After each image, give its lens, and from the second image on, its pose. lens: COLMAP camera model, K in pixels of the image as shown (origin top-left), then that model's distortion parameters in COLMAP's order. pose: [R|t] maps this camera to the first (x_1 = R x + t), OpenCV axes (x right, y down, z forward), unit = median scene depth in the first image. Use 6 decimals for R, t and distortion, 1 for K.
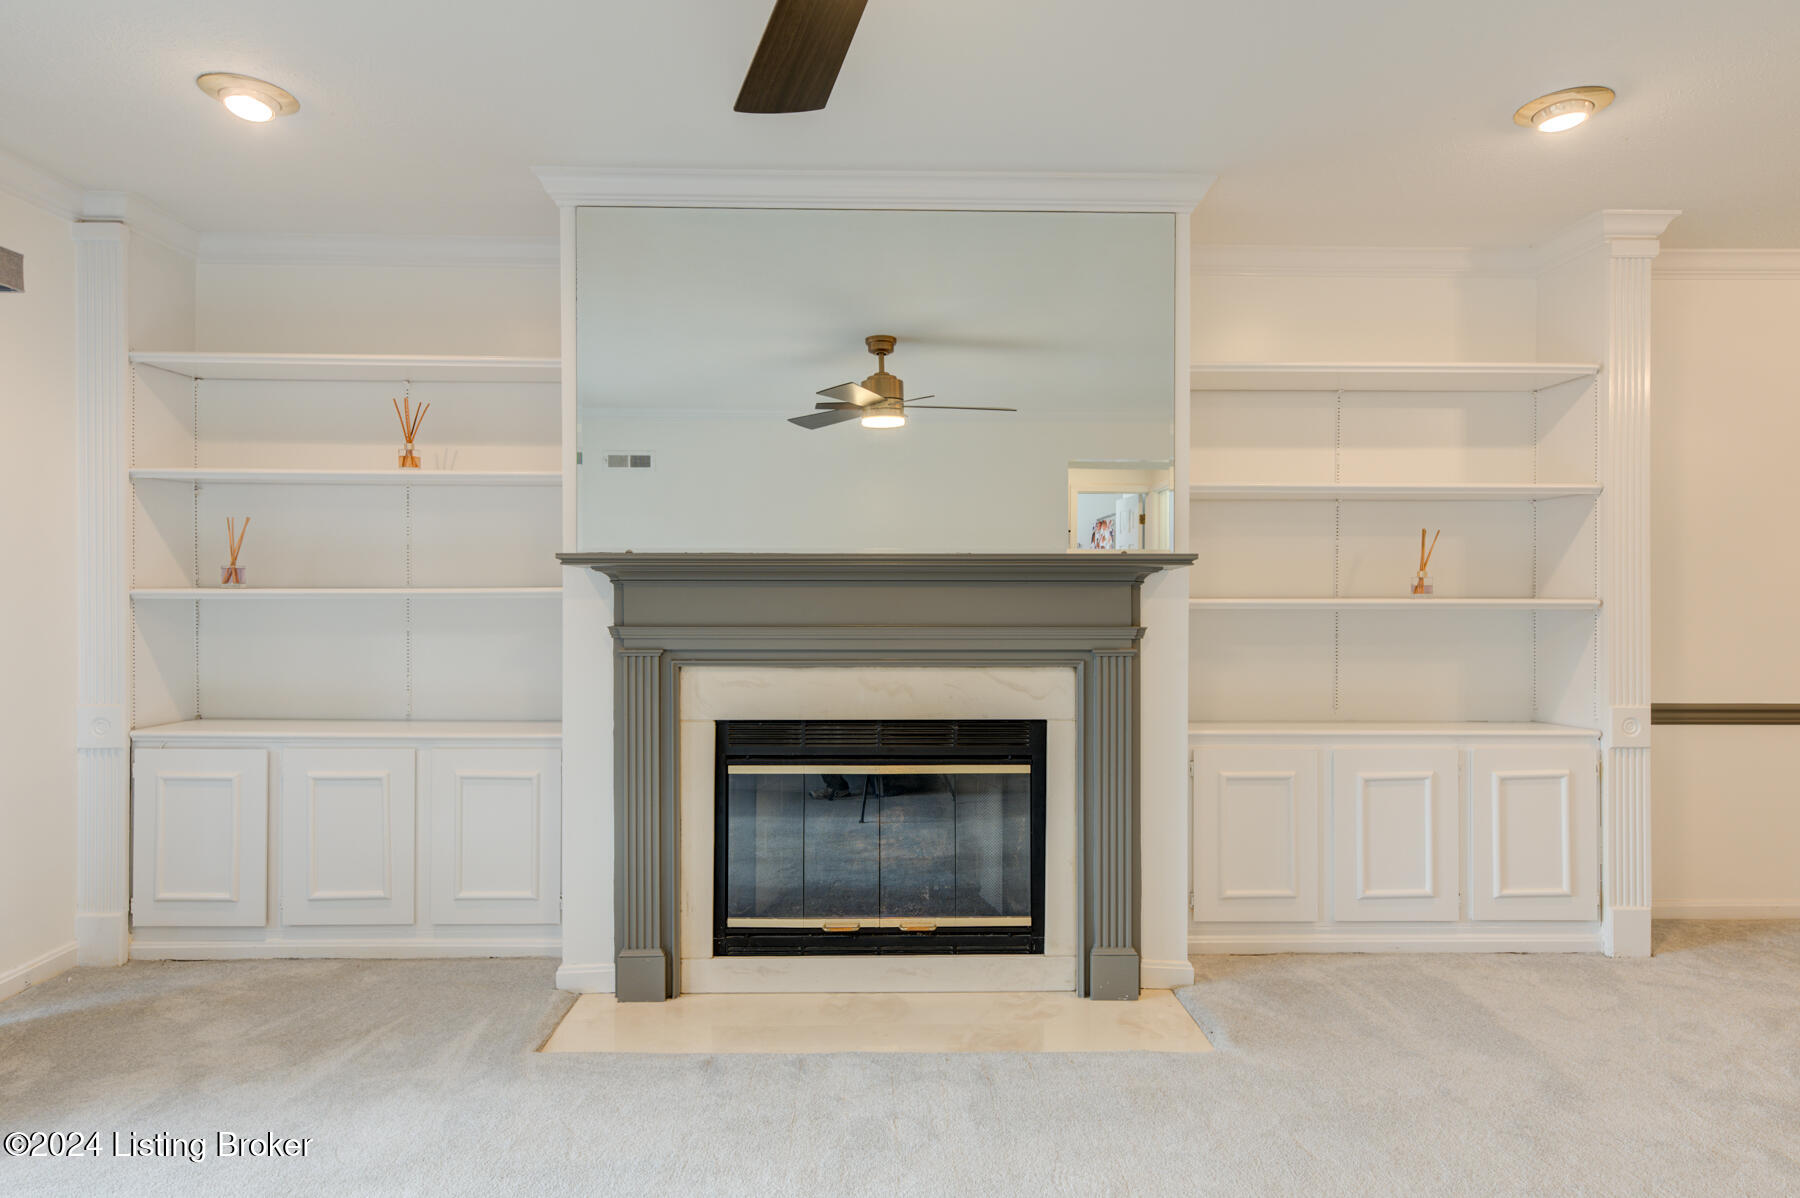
lens RADIAL K [[951.0, 0, 900.0], [0, 951.0, 599.0], [0, 0, 1]] dist [0.009250, 0.000607]
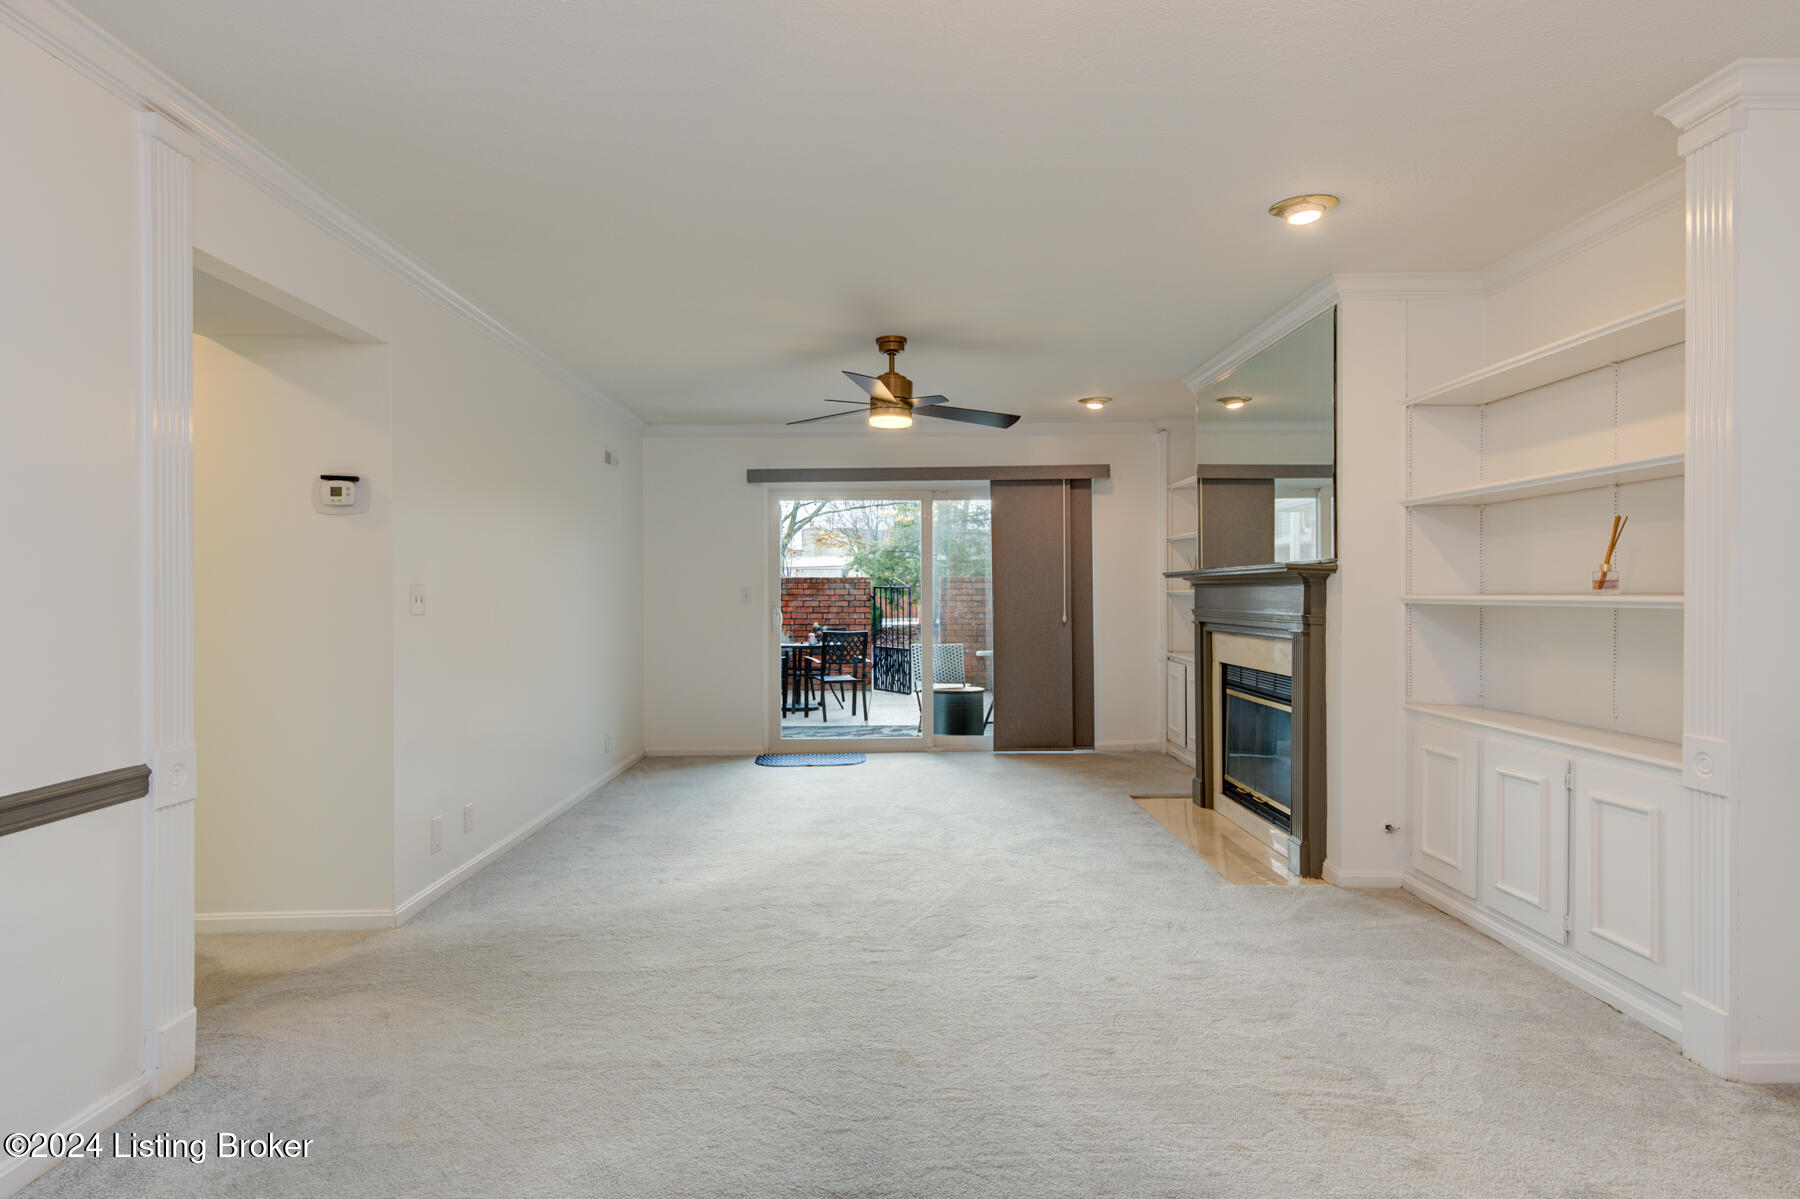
lens RADIAL K [[1032.6, 0, 900.0], [0, 1032.6, 599.5], [0, 0, 1]] dist [-0.000393, -0.000111]
pose [[-0.007079, 0.005780, -0.999958, 1.723068], [-0.000374, 0.999983, 0.005783, -0.001978], [0.999975, 0.000415, -0.007077, 0.399815]]
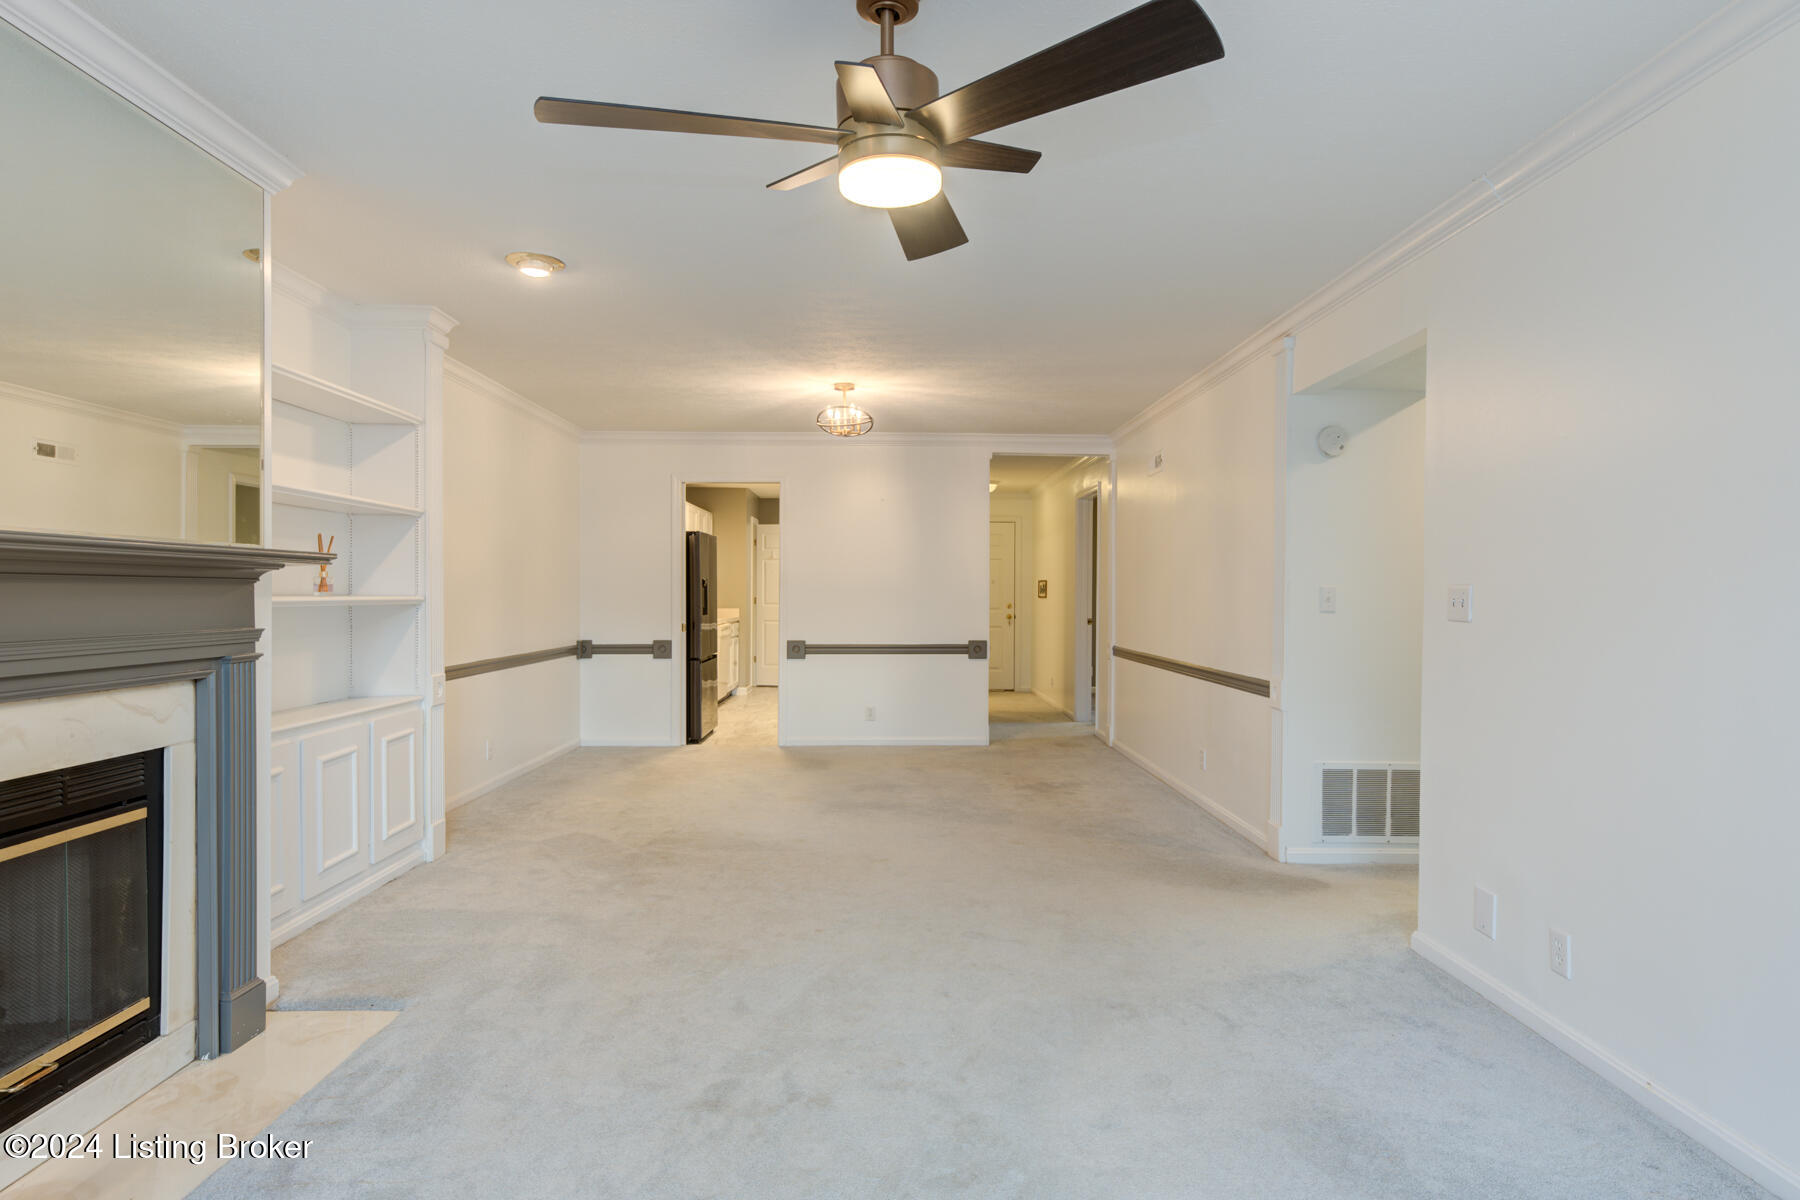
lens RADIAL K [[973.7, 0, 892.2], [0, 973.7, 601.7], [0, 0, 1]] dist [0.008068, 0.001759]
pose [[0.015690, -0.009871, 0.999828, -0.668571], [-0.000557, 0.999951, 0.009881, -0.006300], [-0.999877, -0.000711, 0.015683, 0.360078]]
